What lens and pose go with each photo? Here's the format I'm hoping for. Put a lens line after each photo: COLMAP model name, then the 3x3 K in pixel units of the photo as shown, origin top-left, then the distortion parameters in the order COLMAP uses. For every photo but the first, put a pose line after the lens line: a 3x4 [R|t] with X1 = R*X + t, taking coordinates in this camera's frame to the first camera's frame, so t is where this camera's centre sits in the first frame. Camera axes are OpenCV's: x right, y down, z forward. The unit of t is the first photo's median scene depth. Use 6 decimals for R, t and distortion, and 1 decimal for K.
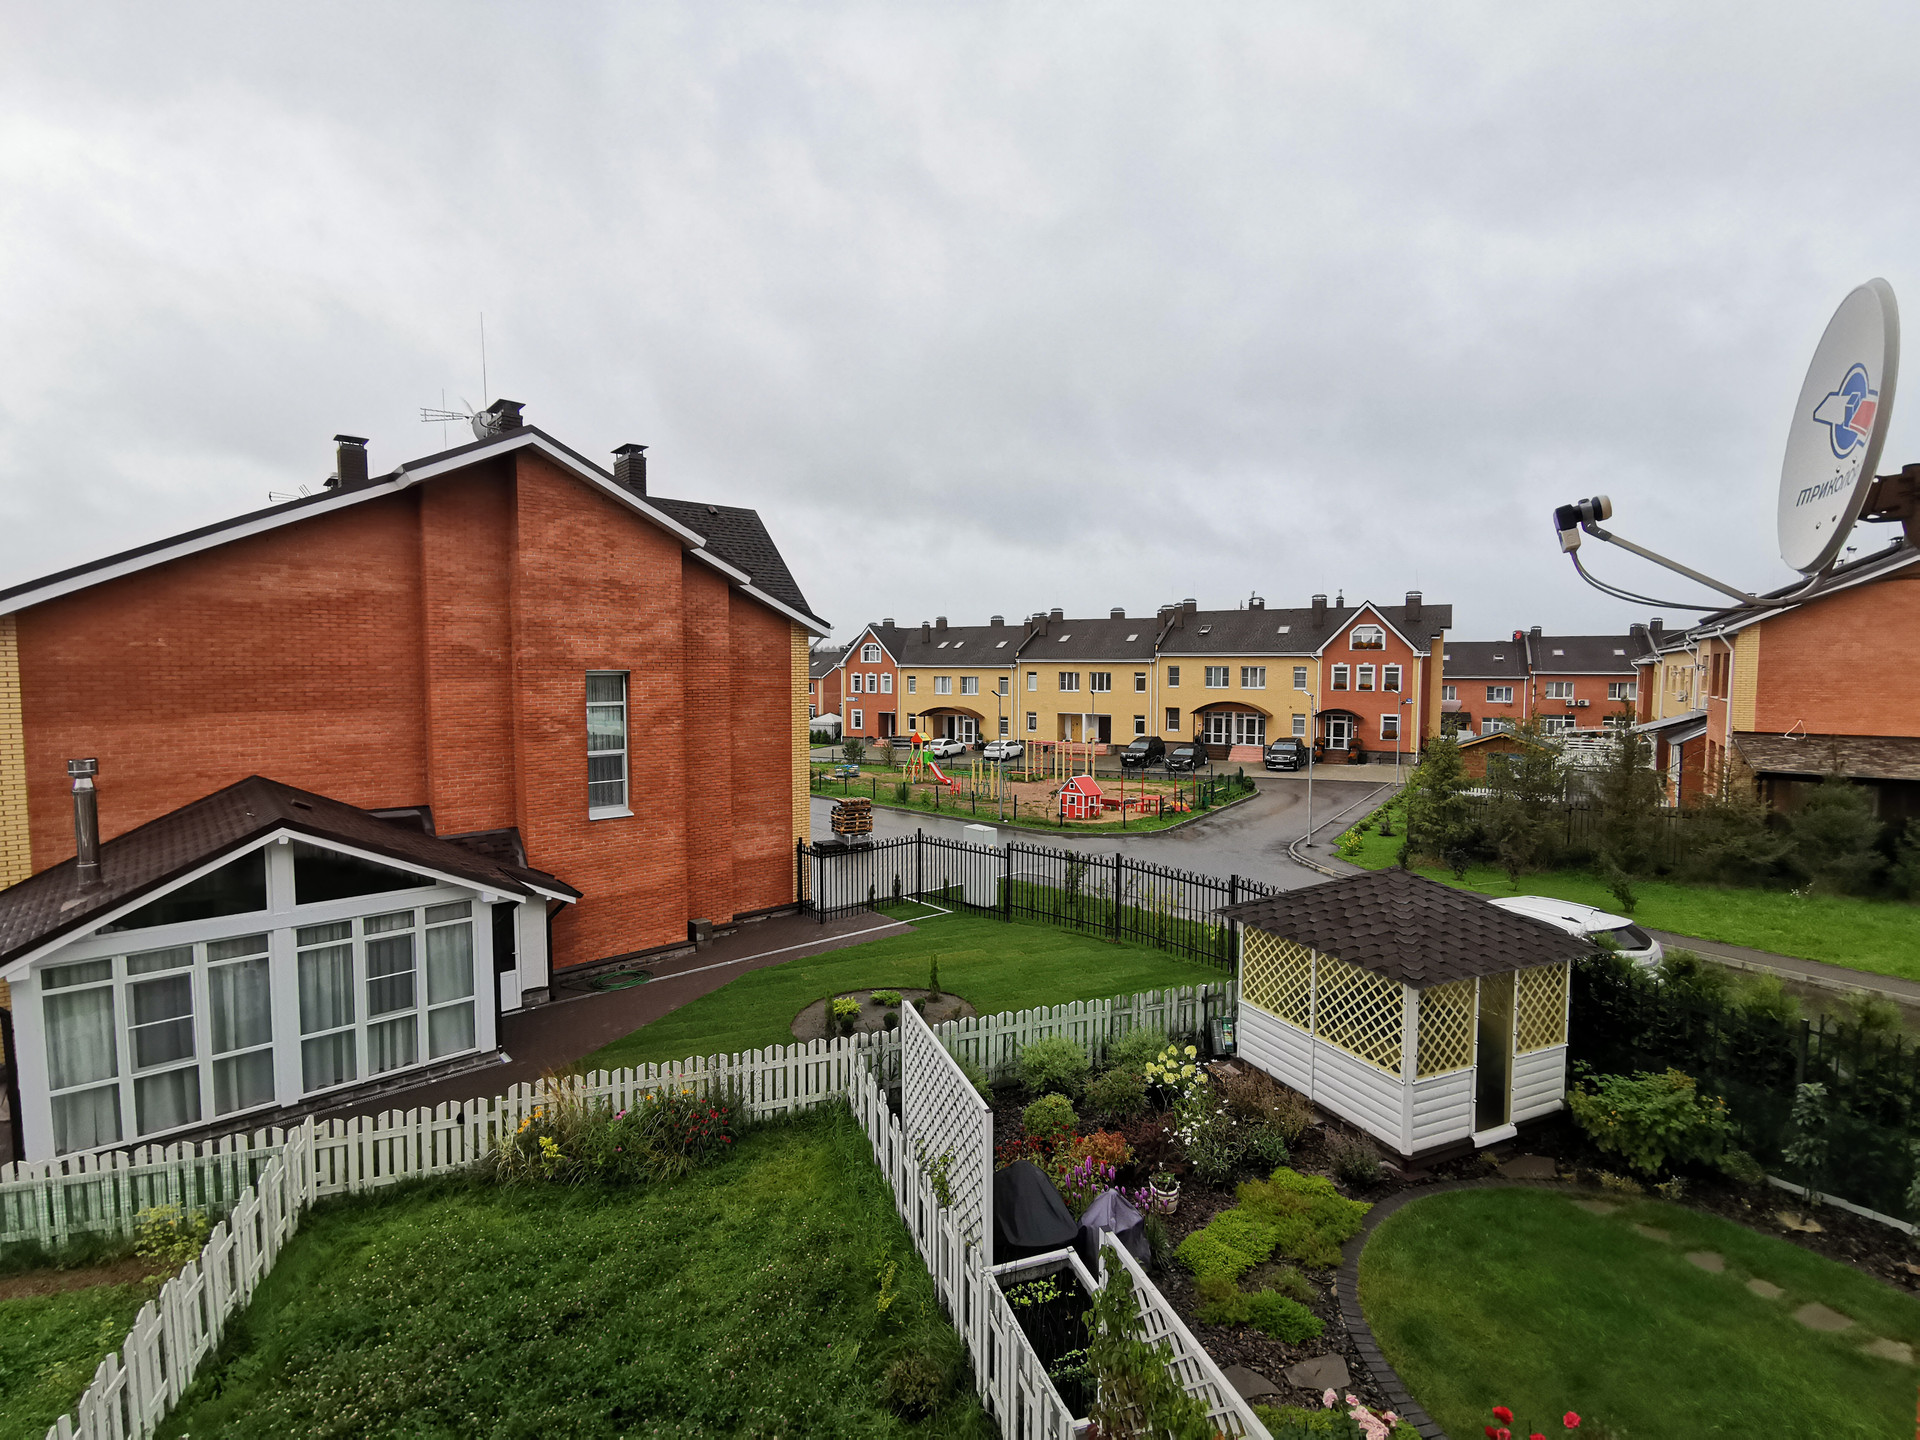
lens RADIAL K [[881.3, 0, 960.7], [0, 881.3, 710.1], [0, 0, 1]] dist [0.026070, -0.011209]
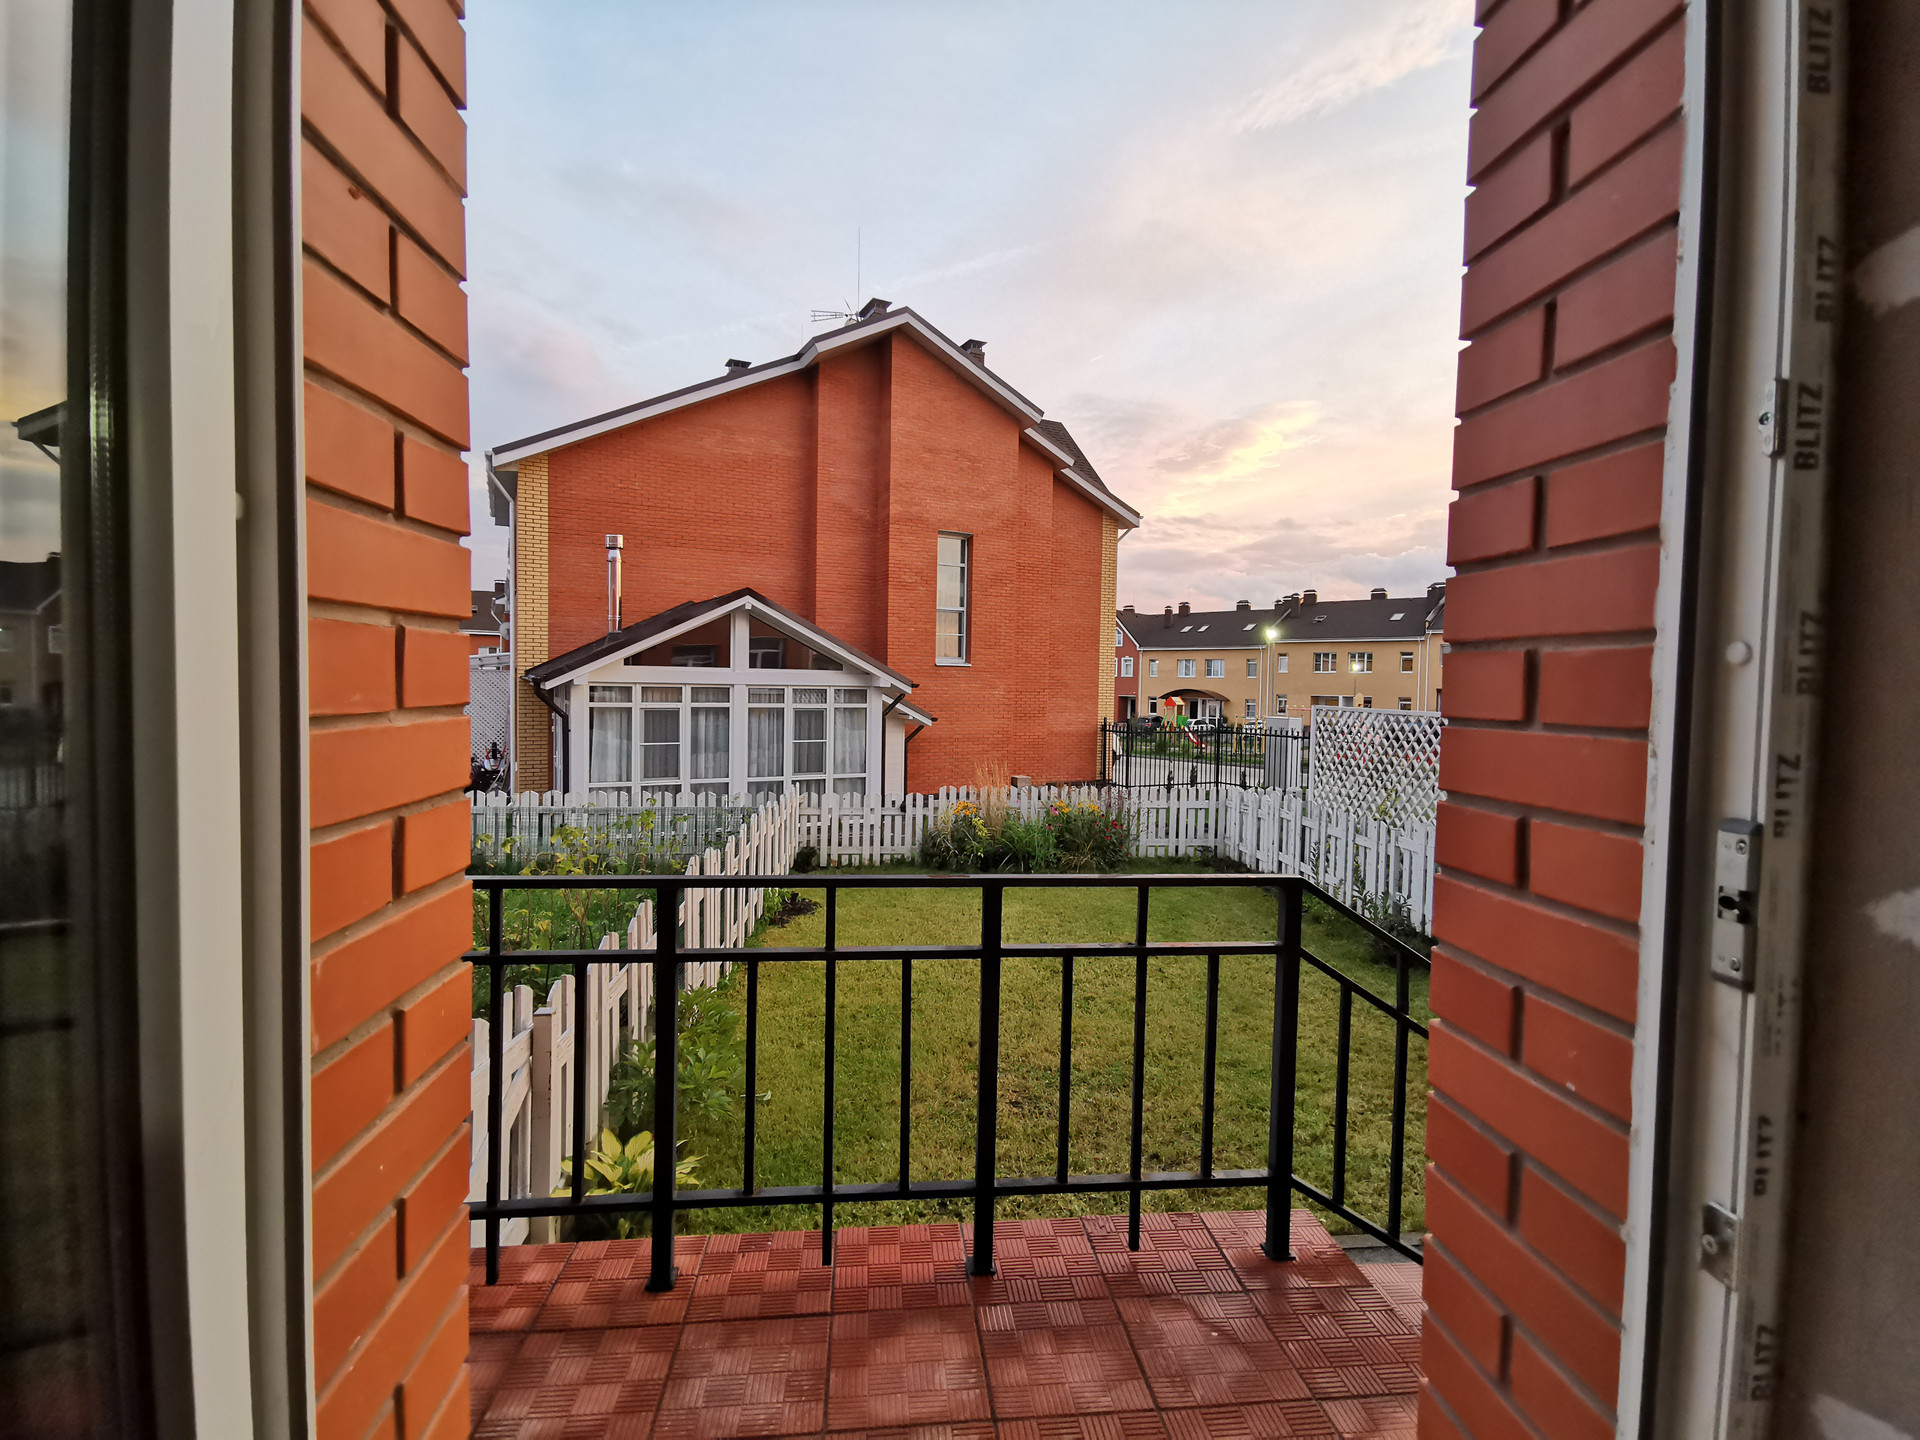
lens RADIAL K [[874.3, 0, 960.0], [0, 874.3, 720.0], [0, 0, 1]] dist [0.012705, -0.011336]
pose [[0.971503, 0.023567, -0.235854, -0.136965], [-0.028784, 0.999411, -0.018699, 0.226727], [0.235275, 0.024955, 0.971609, -0.066308]]
